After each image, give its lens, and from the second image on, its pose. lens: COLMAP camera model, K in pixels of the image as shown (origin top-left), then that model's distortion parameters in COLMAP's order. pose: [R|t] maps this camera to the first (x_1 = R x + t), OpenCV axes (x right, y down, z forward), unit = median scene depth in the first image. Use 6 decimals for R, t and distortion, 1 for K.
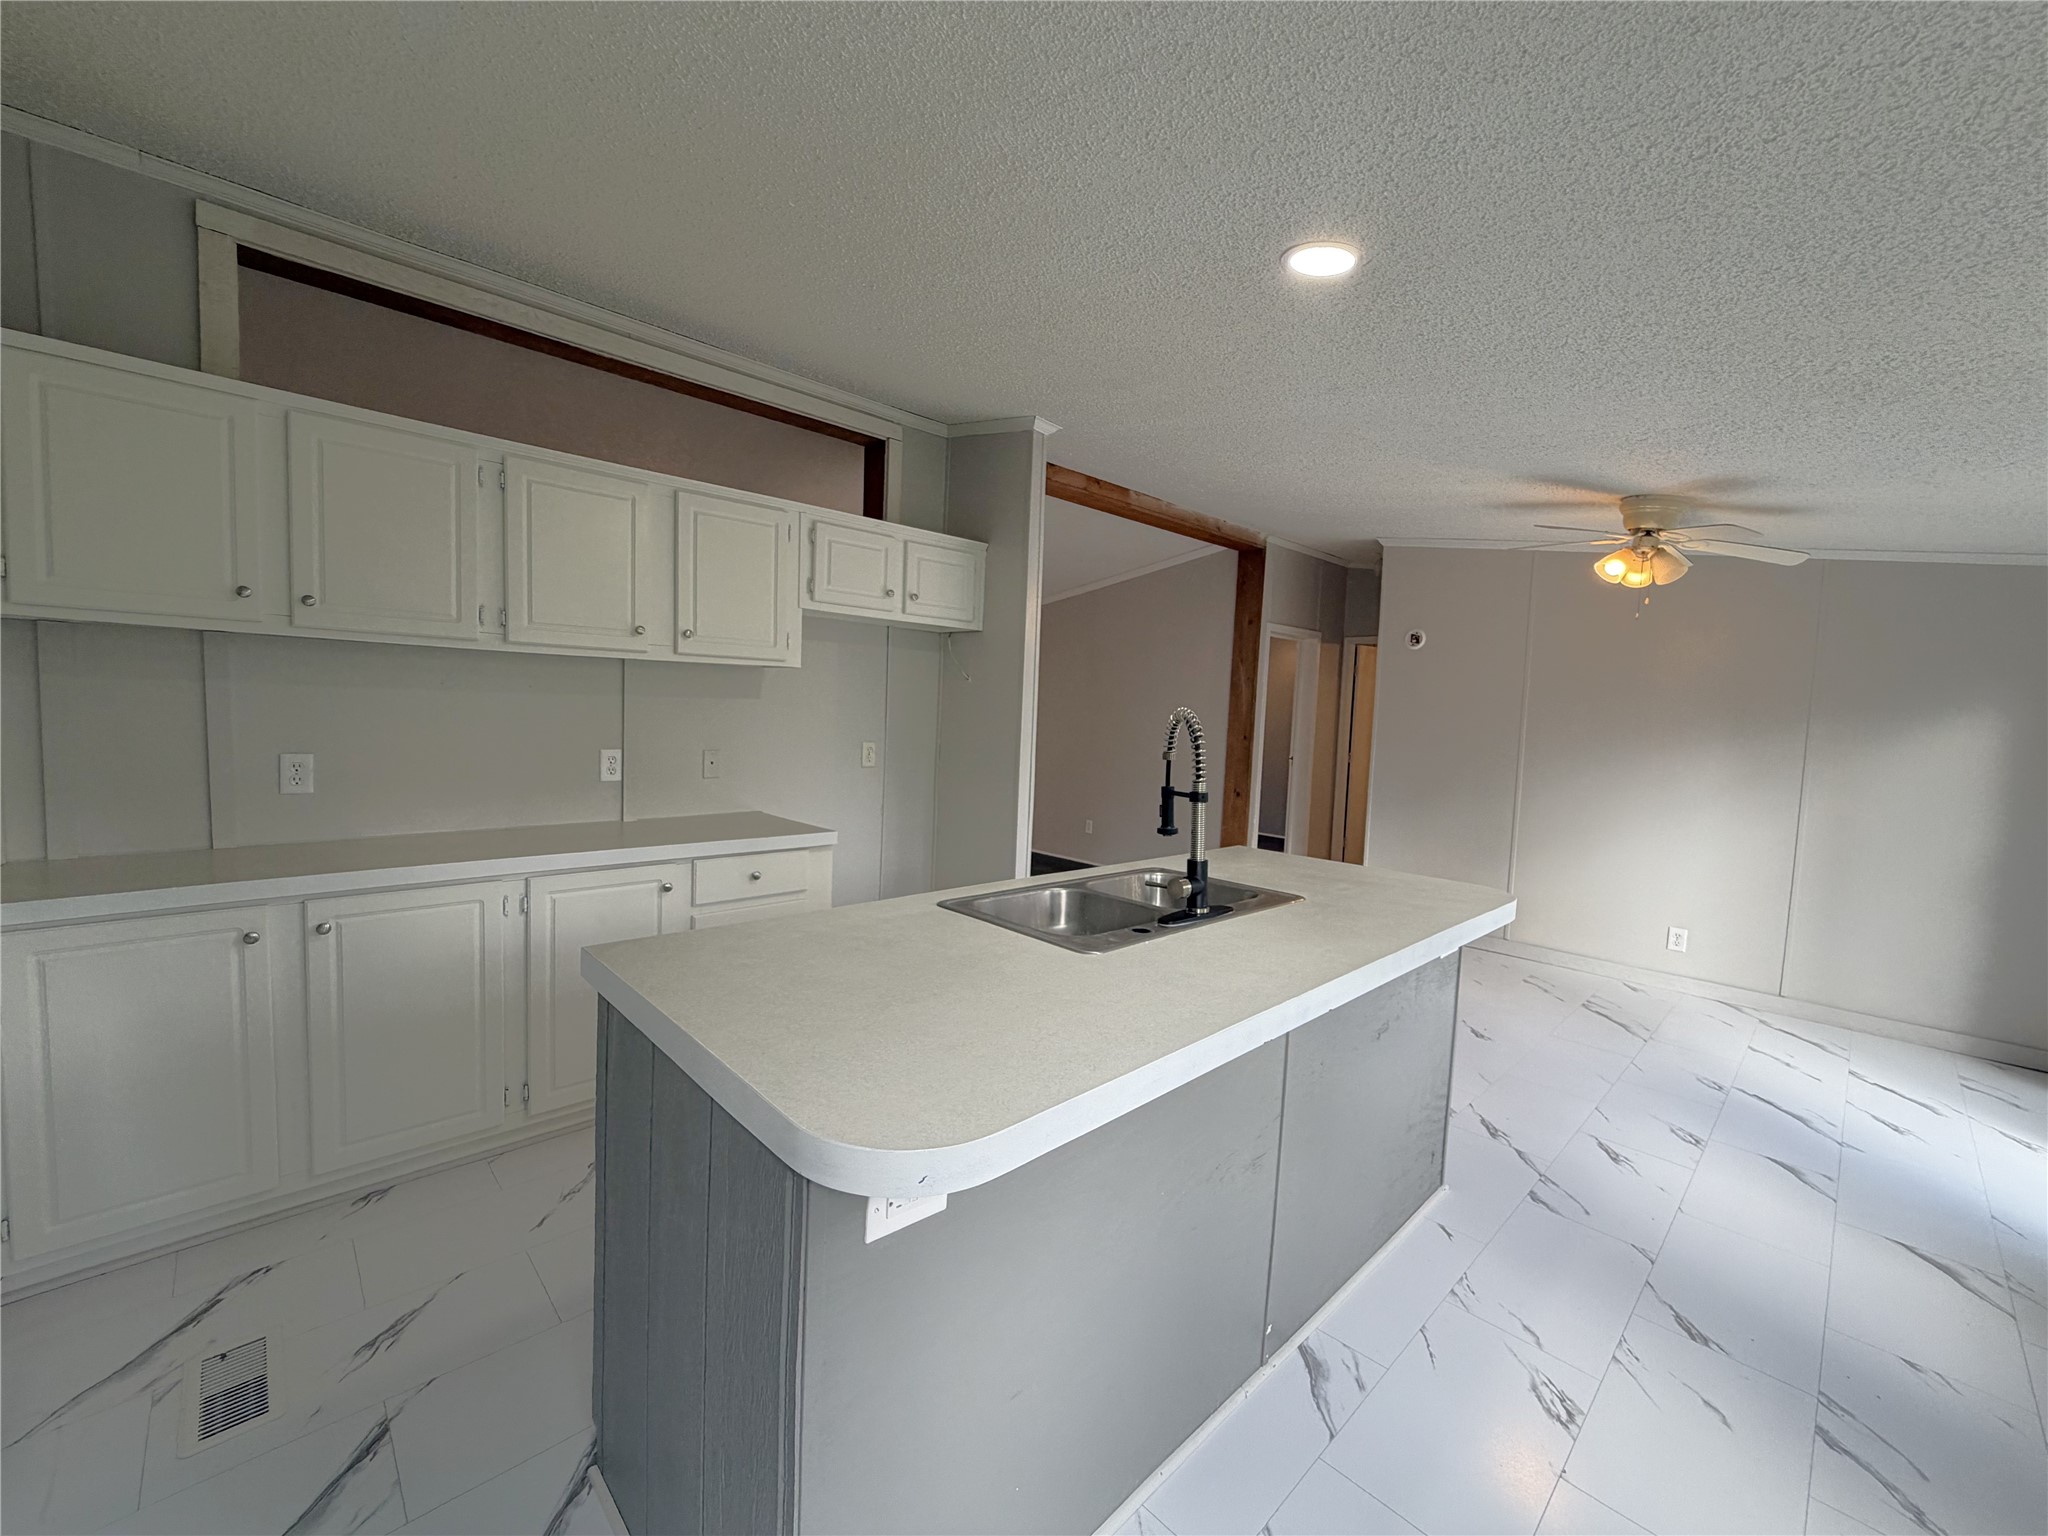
lens RADIAL K [[814.3, 0, 1018.4], [0, 814.3, 764.7], [0, 0, 1]] dist [0.000411, 0.000084]
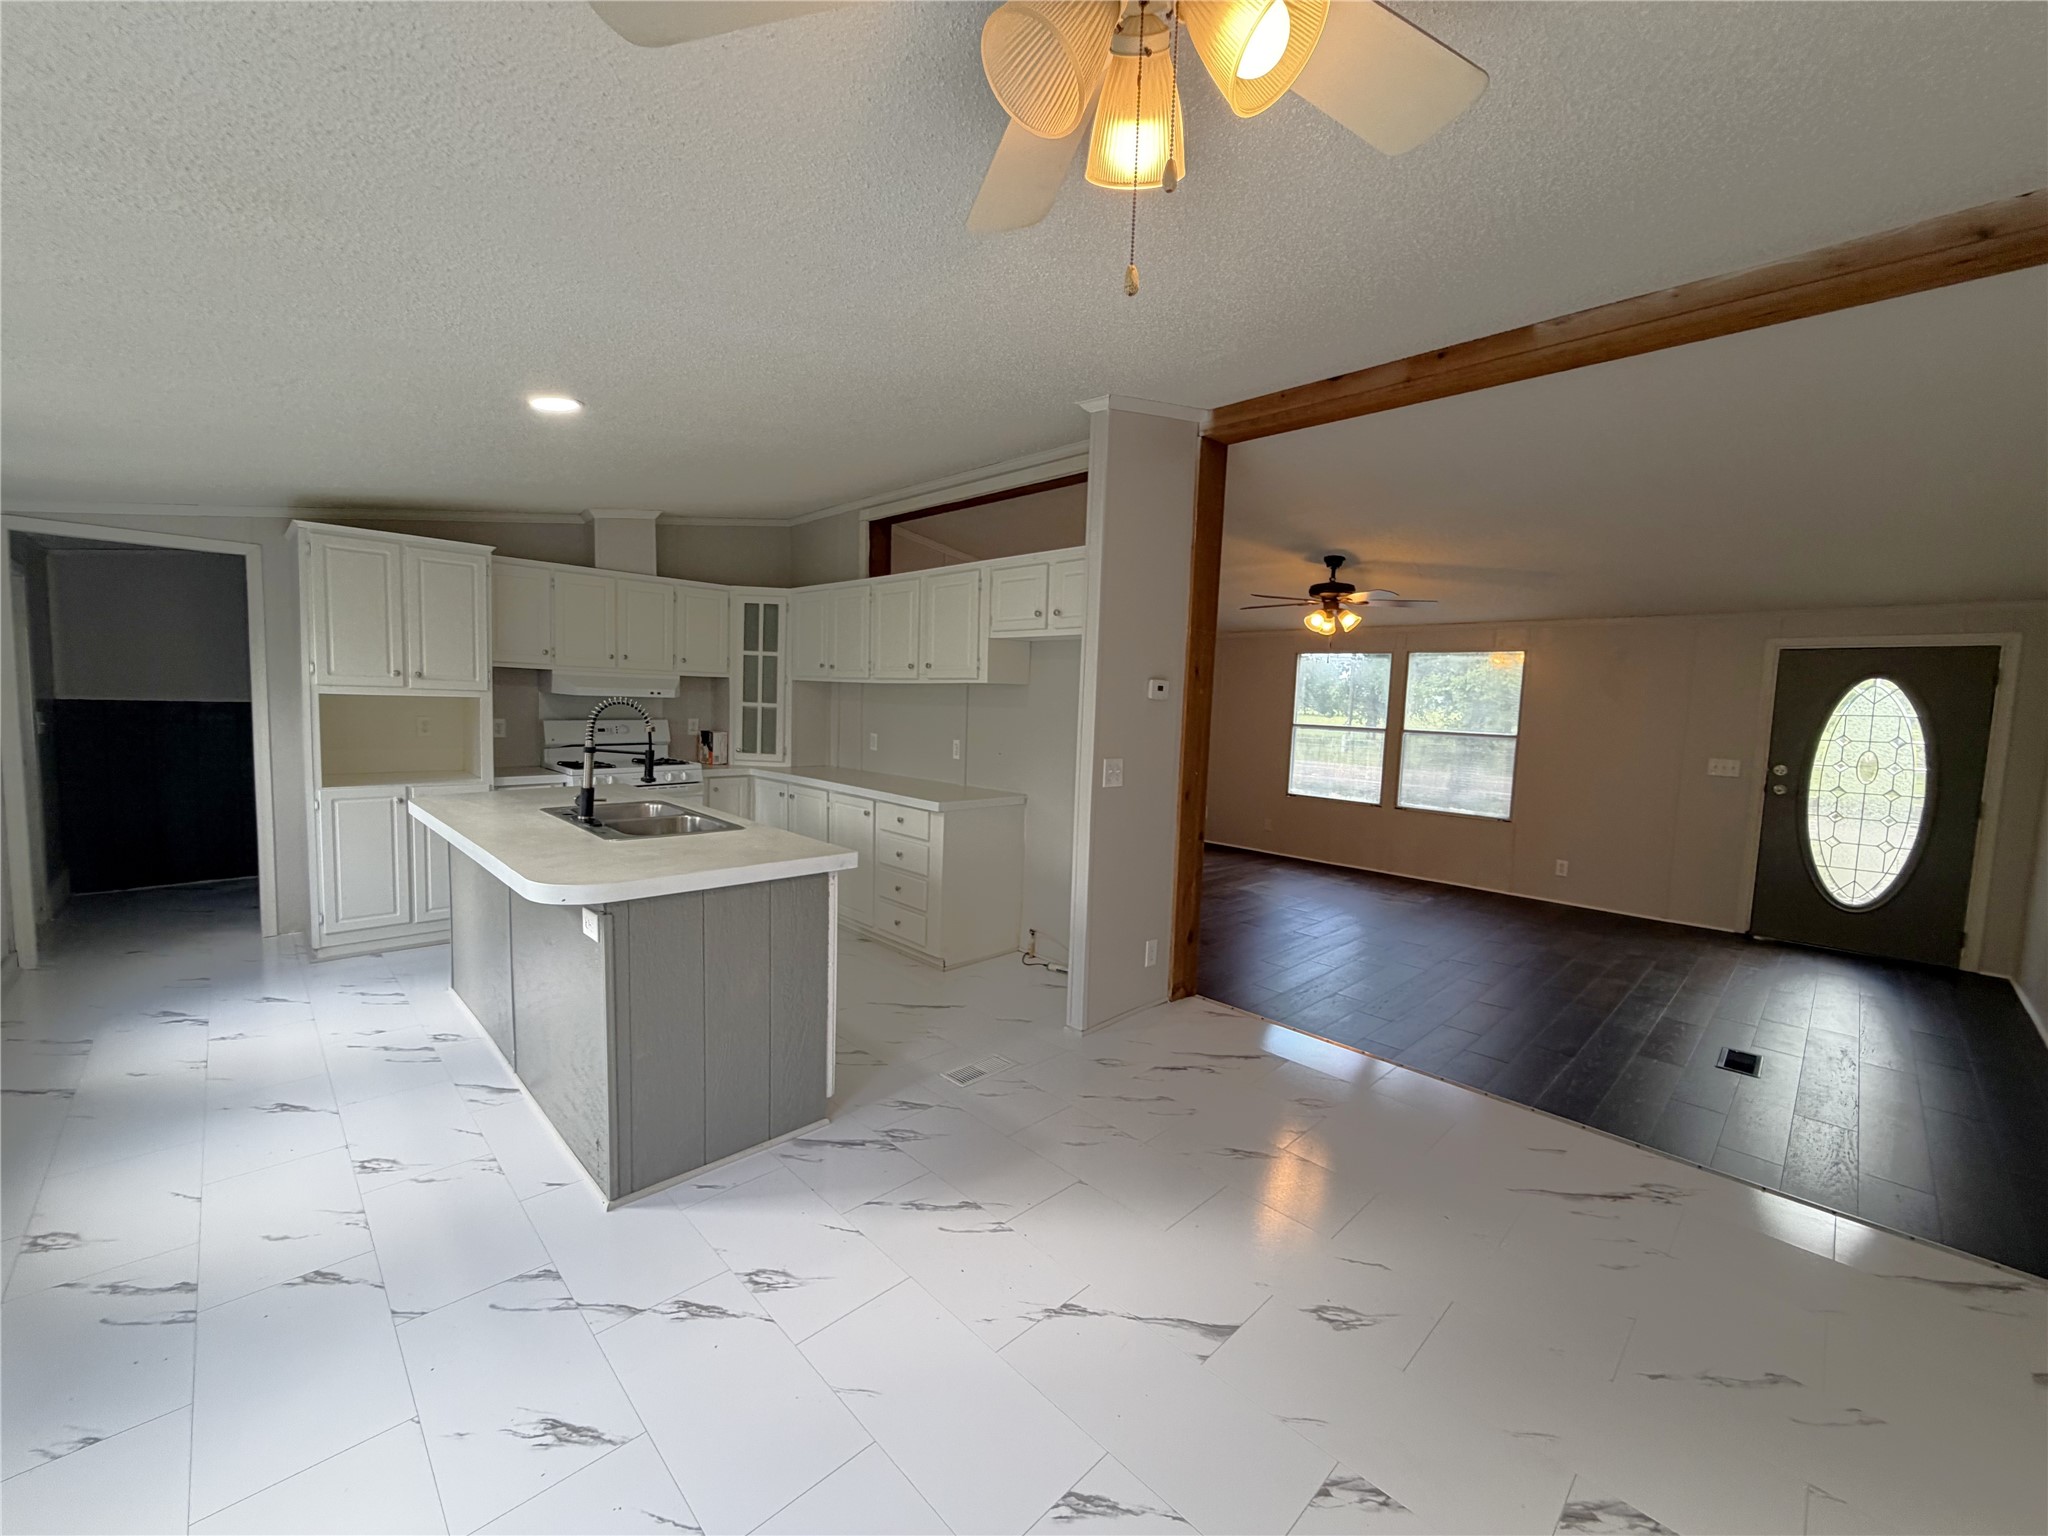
lens RADIAL K [[814.3, 0, 1018.4], [0, 814.3, 764.7], [0, 0, 1]] dist [0.000411, 0.000084]
pose [[0.018096, 0.047525, -0.998706, 1.307802], [-0.101285, 0.993818, 0.045457, -0.064087], [0.994693, 0.100332, 0.022798, 1.269723]]
